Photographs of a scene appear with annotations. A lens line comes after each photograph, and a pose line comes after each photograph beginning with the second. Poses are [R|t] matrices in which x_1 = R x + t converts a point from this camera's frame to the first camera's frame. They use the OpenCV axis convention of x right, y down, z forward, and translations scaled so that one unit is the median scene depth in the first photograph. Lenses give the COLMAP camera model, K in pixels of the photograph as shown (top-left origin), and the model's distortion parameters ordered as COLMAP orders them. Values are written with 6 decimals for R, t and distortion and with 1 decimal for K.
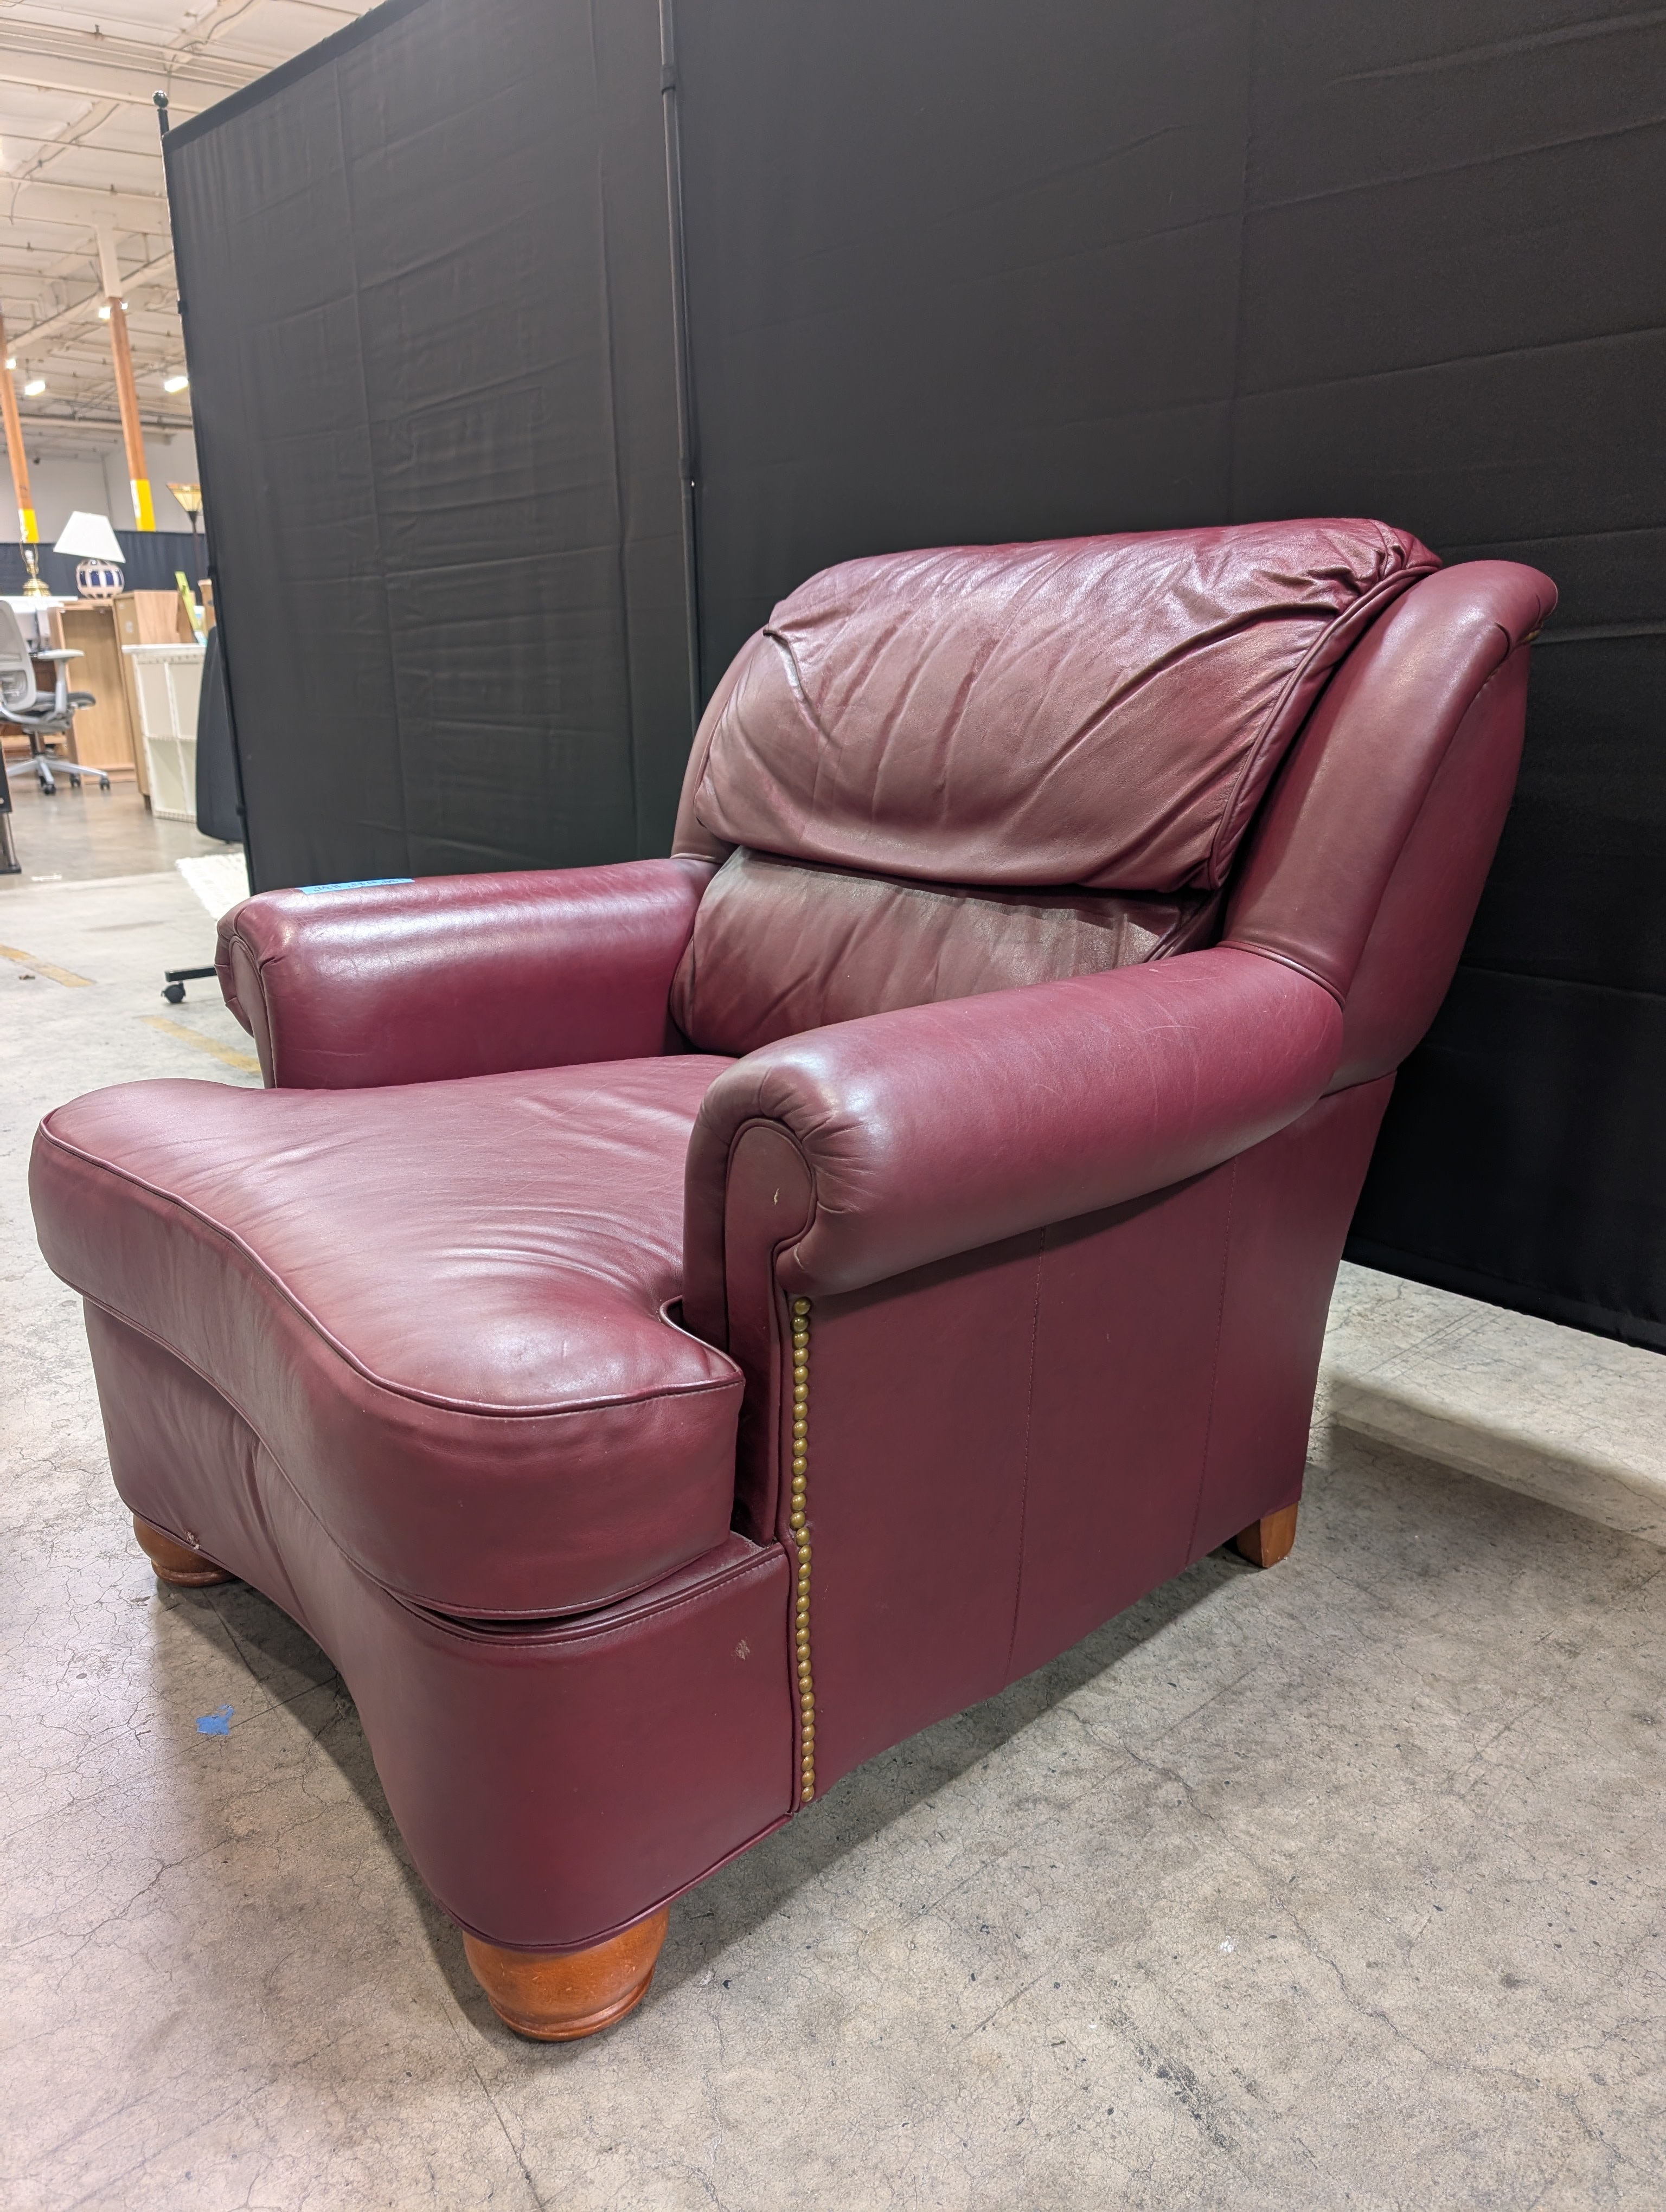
lens RADIAL K [[1613.5, 0, 839.9], [0, 1613.5, 1064.9], [0, 0, 1]] dist [0.072721, -0.080608]
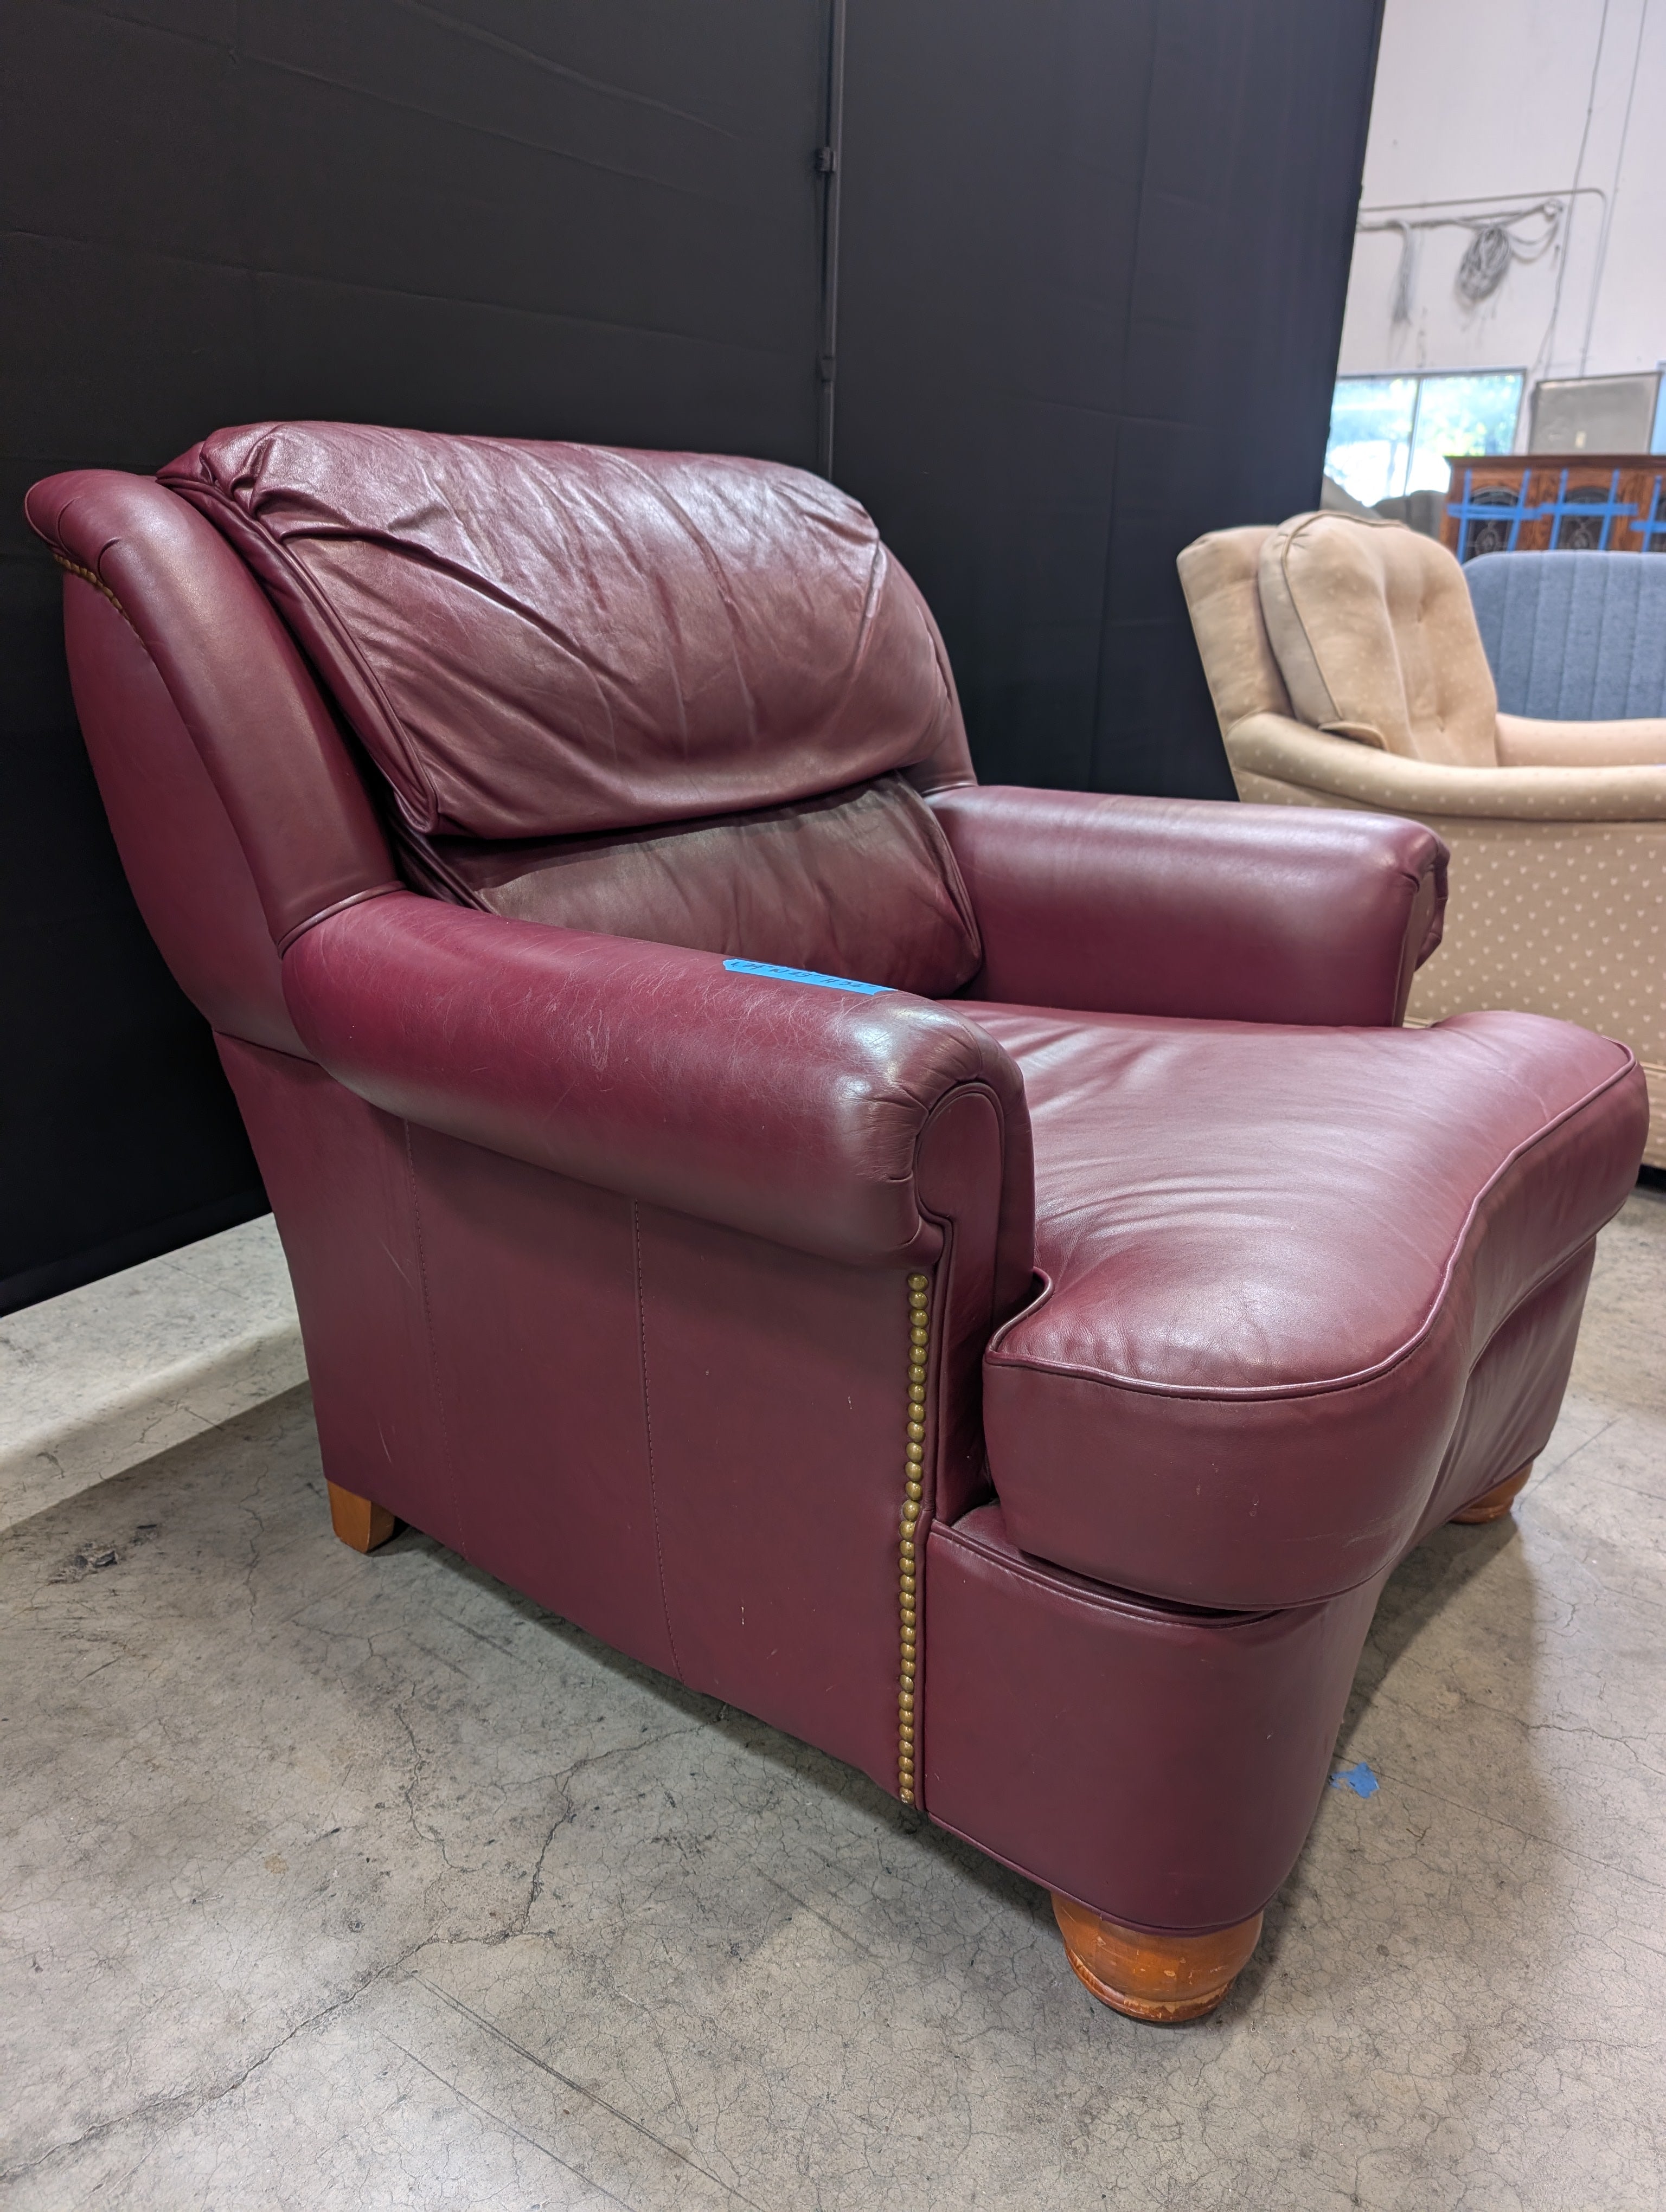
lens RADIAL K [[1608.6, 0, 828.6], [0, 1608.6, 1105.6], [0, 0, 1]] dist [0.008375, -0.008029]
pose [[-0.237350, -0.312293, 0.919858, -0.966876], [0.229192, 0.902182, 0.365430, -0.318542], [-0.944000, 0.297558, -0.142558, 1.238567]]
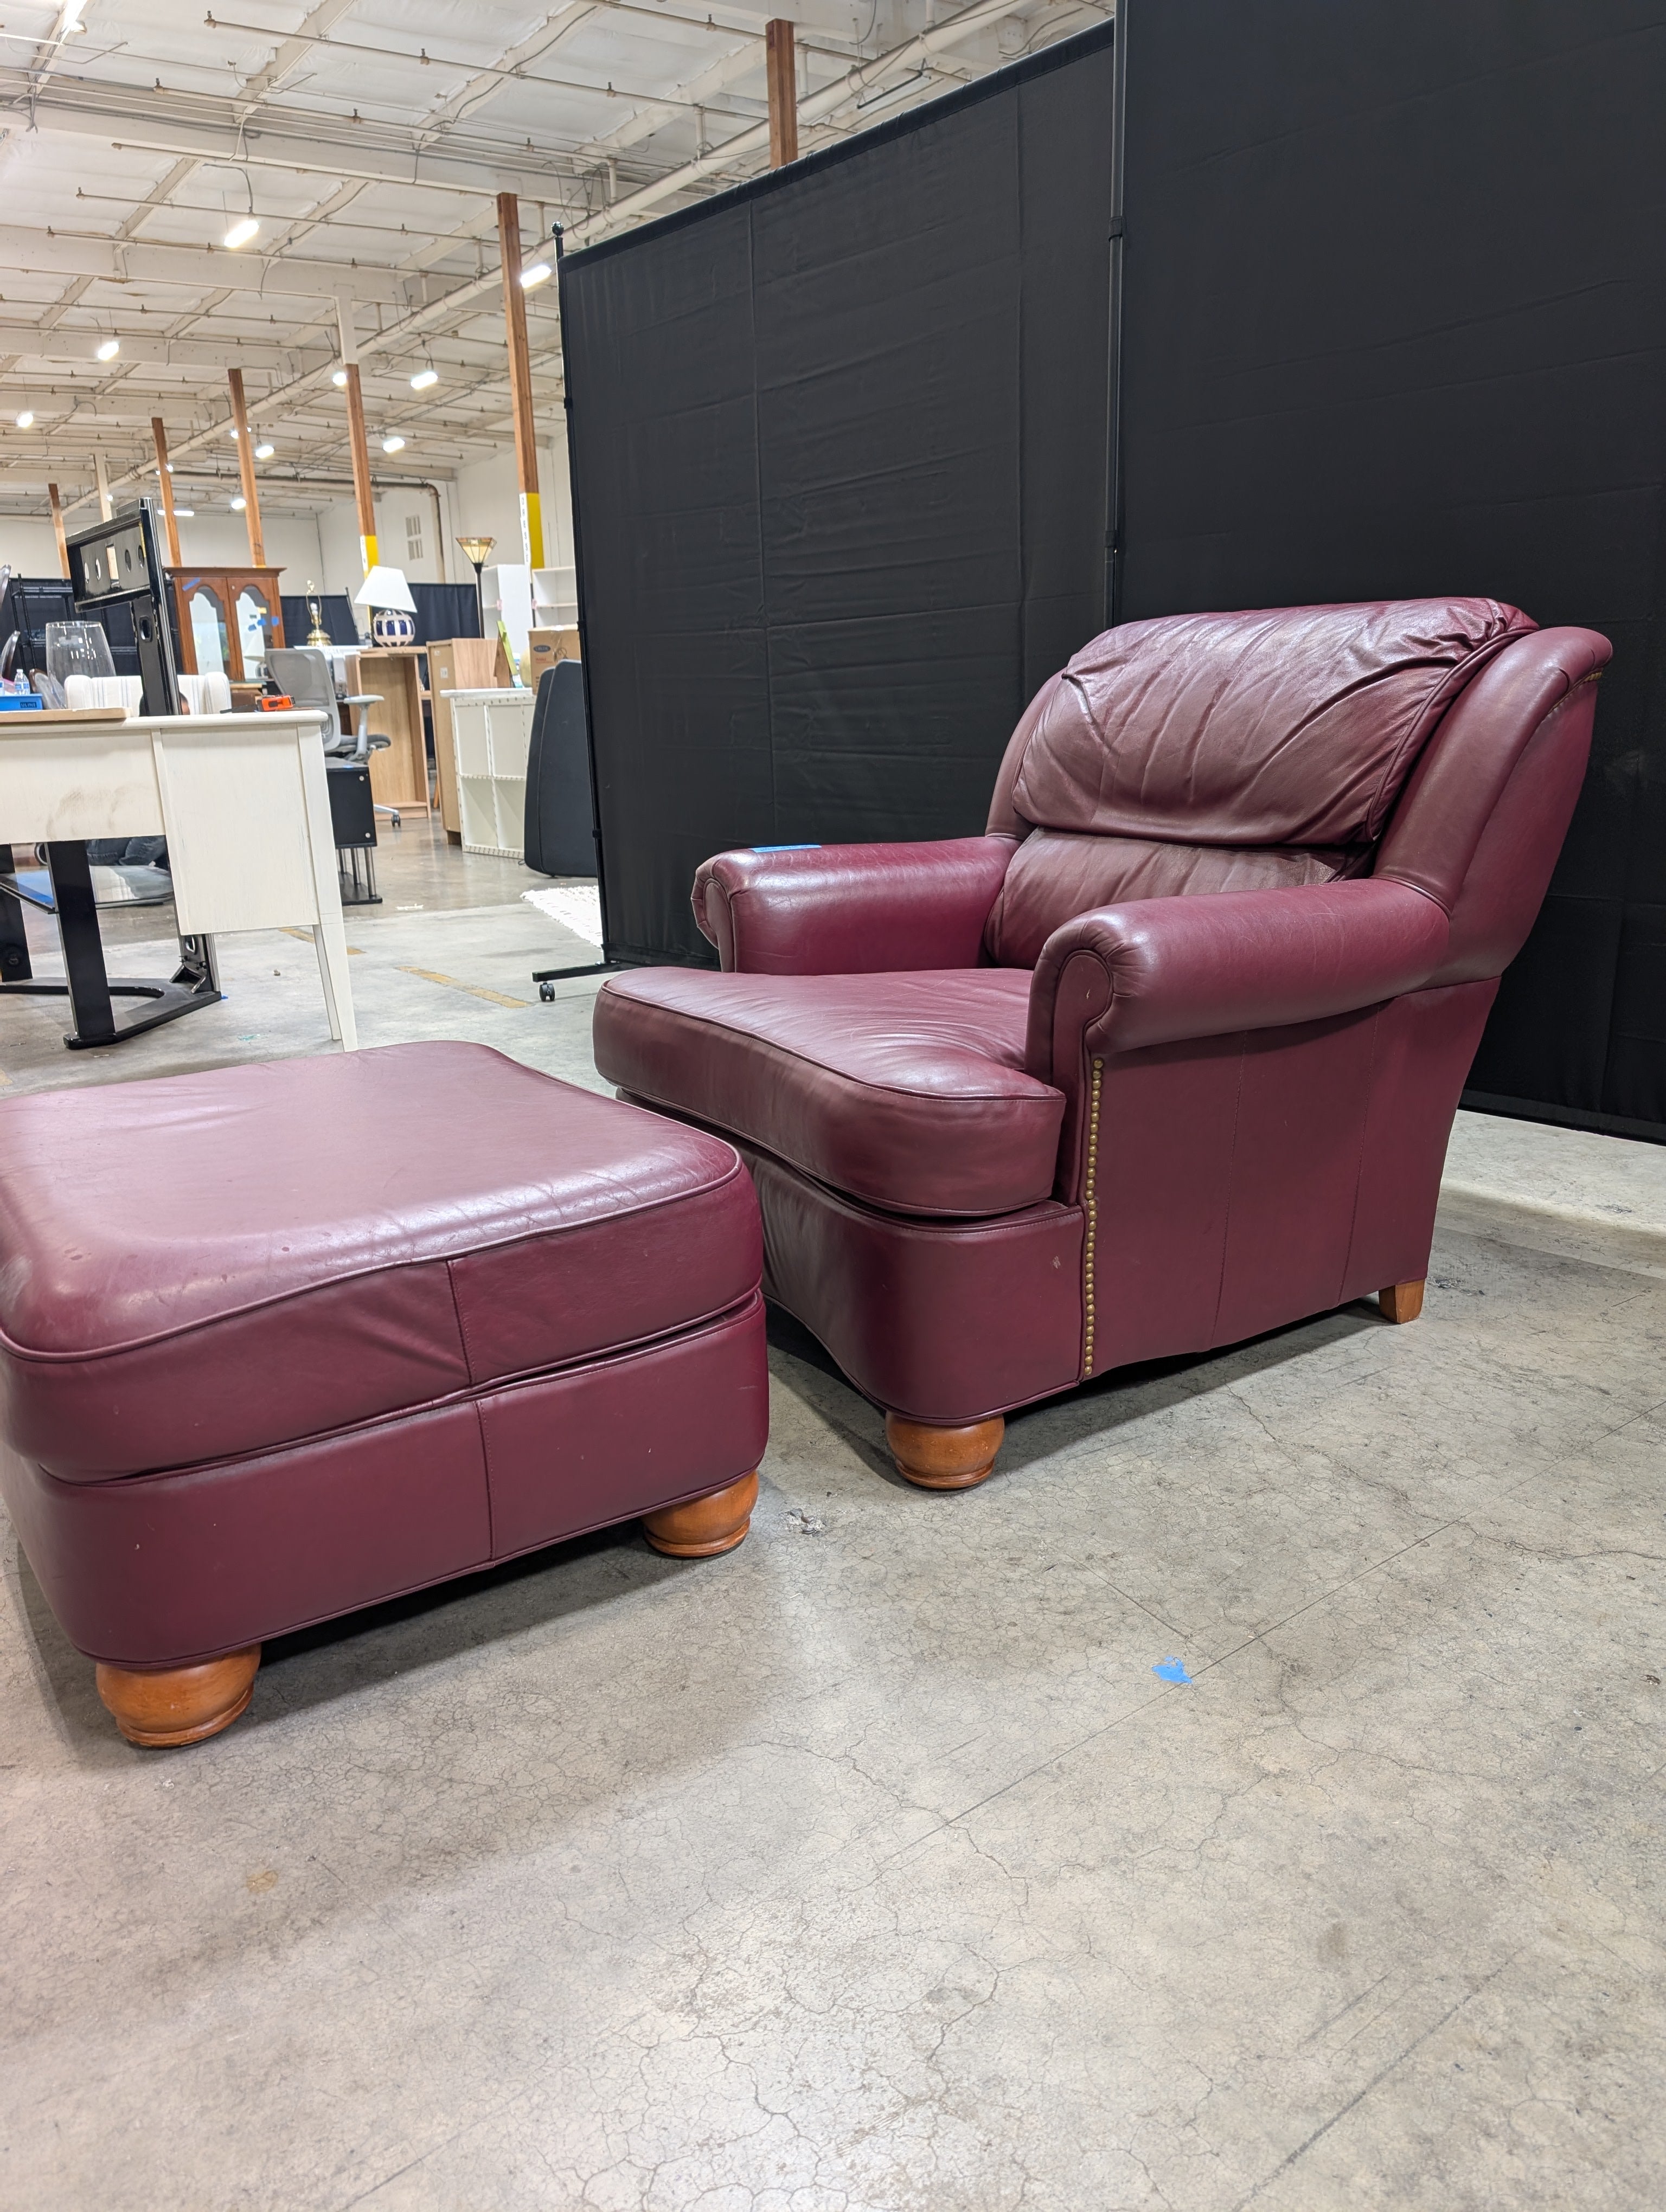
lens RADIAL K [[1599.2, 0, 812.2], [0, 1599.2, 1116.5], [0, 0, 1]] dist [-0.005178, -0.001738]
pose [[0.986365, 0.031261, -0.161578, -0.032794], [-0.029145, 0.999456, 0.015448, 0.130427], [0.161973, -0.010528, 0.986739, -0.530538]]
